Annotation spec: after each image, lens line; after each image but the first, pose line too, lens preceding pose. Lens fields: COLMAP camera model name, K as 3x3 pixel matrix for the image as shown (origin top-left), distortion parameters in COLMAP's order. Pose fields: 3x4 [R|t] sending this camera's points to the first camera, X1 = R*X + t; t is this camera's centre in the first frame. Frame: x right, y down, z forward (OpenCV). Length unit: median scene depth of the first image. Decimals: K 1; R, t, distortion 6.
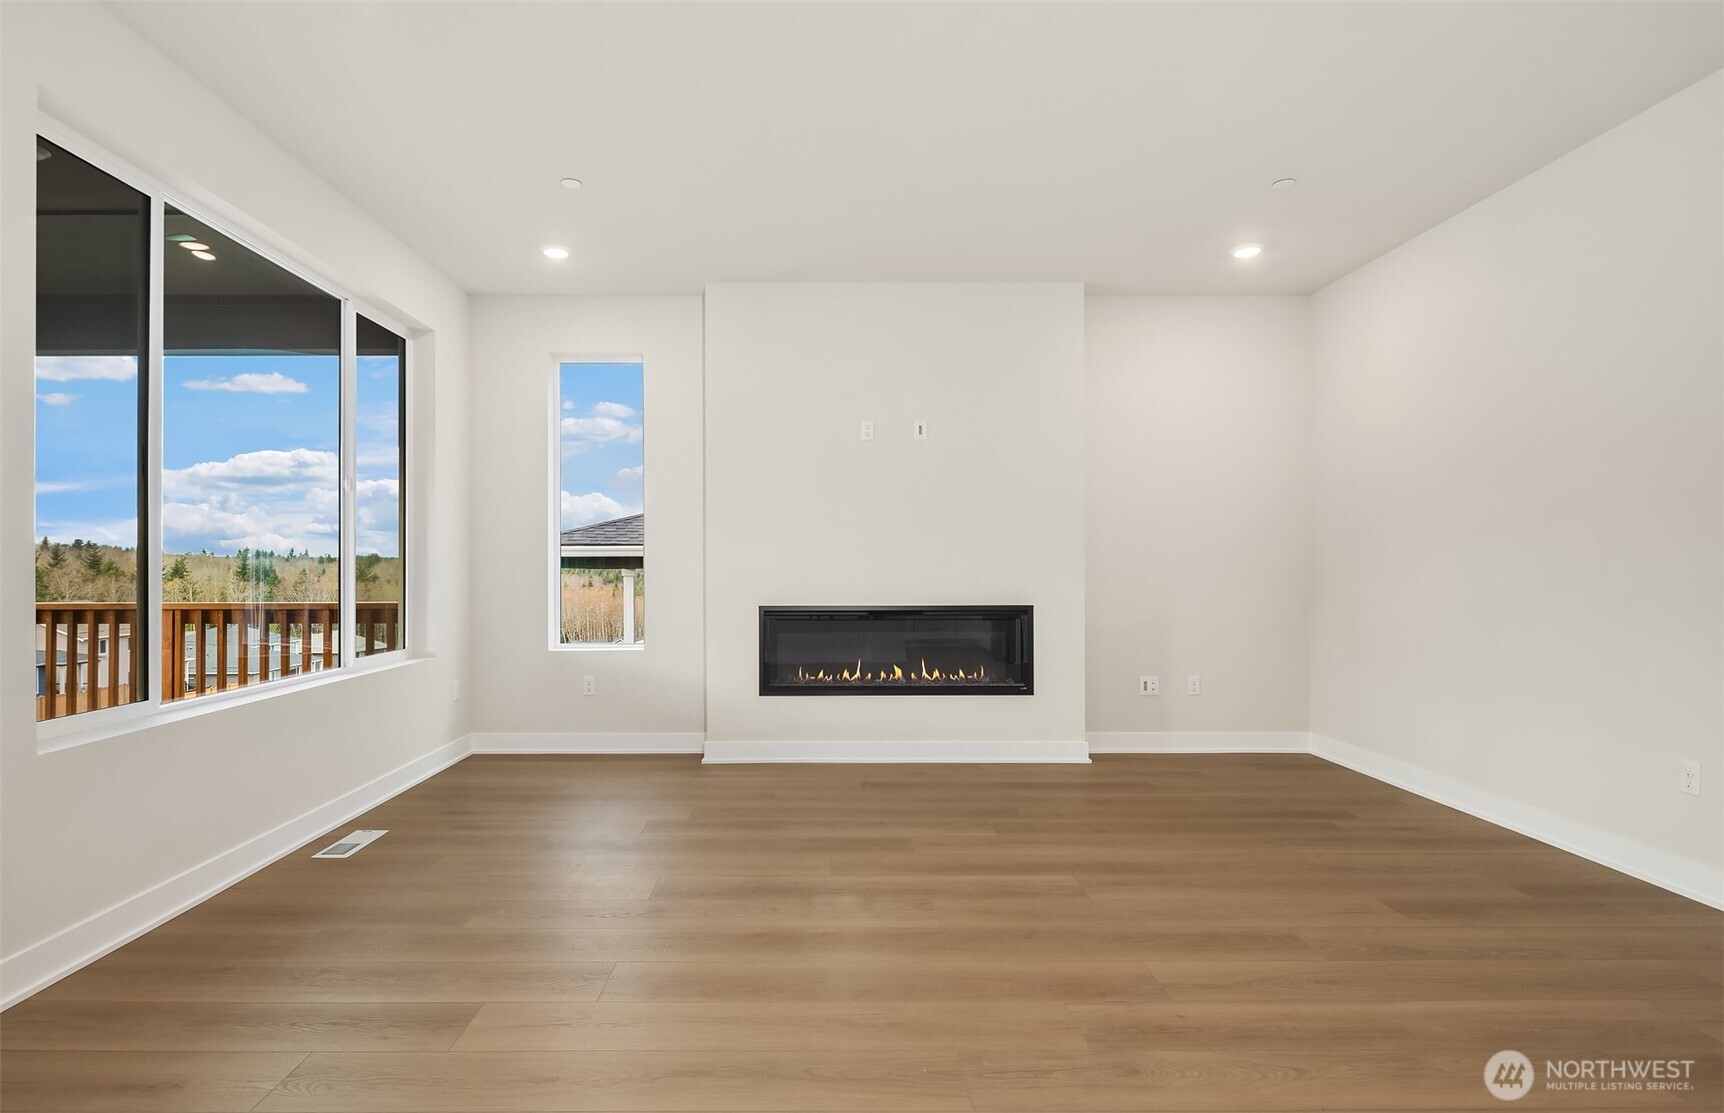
lens RADIAL K [[860.4, 0, 834.3], [0, 860.4, 560.7], [0, 0, 1]] dist [-0.000157, -0.000309]
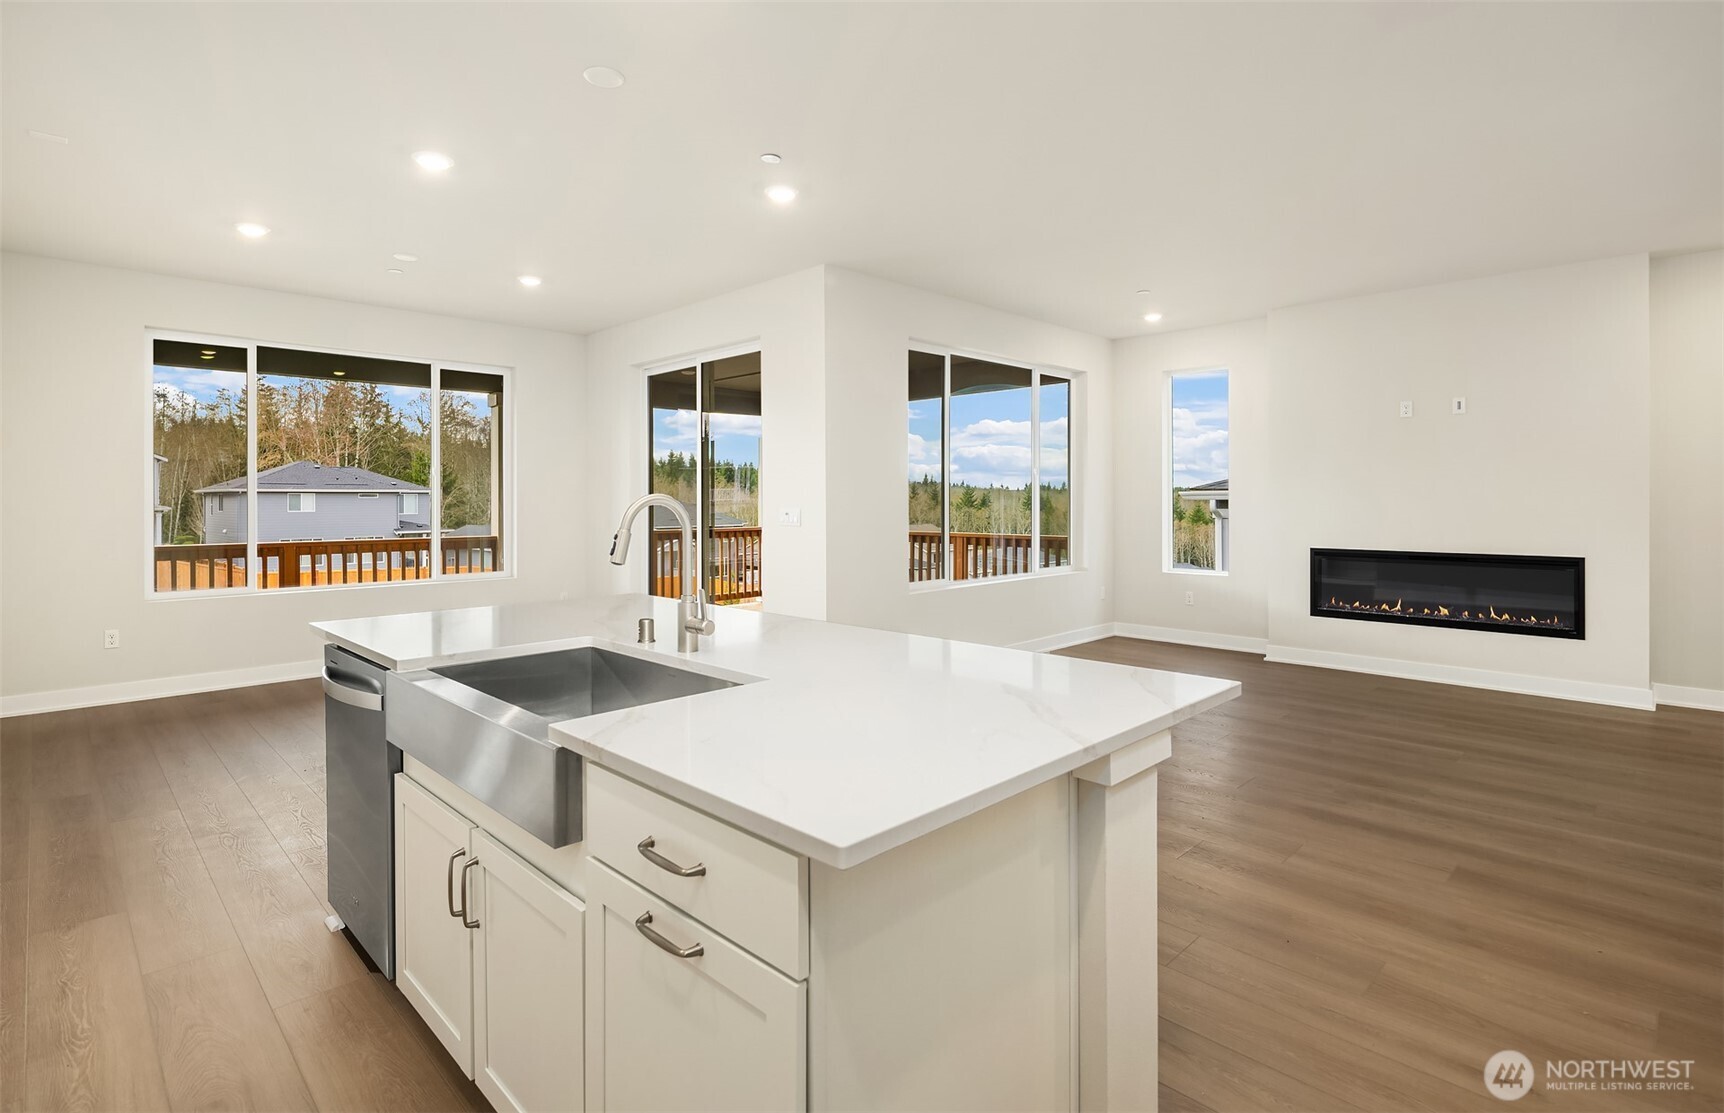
lens RADIAL K [[860.4, 0, 834.3], [0, 860.4, 560.7], [0, 0, 1]] dist [-0.000157, -0.000309]
pose [[0.677031, 0.052258, -0.734097, 0.384156], [0.008185, 0.996880, 0.078513, -0.037530], [0.735909, -0.059164, 0.674491, -0.427400]]
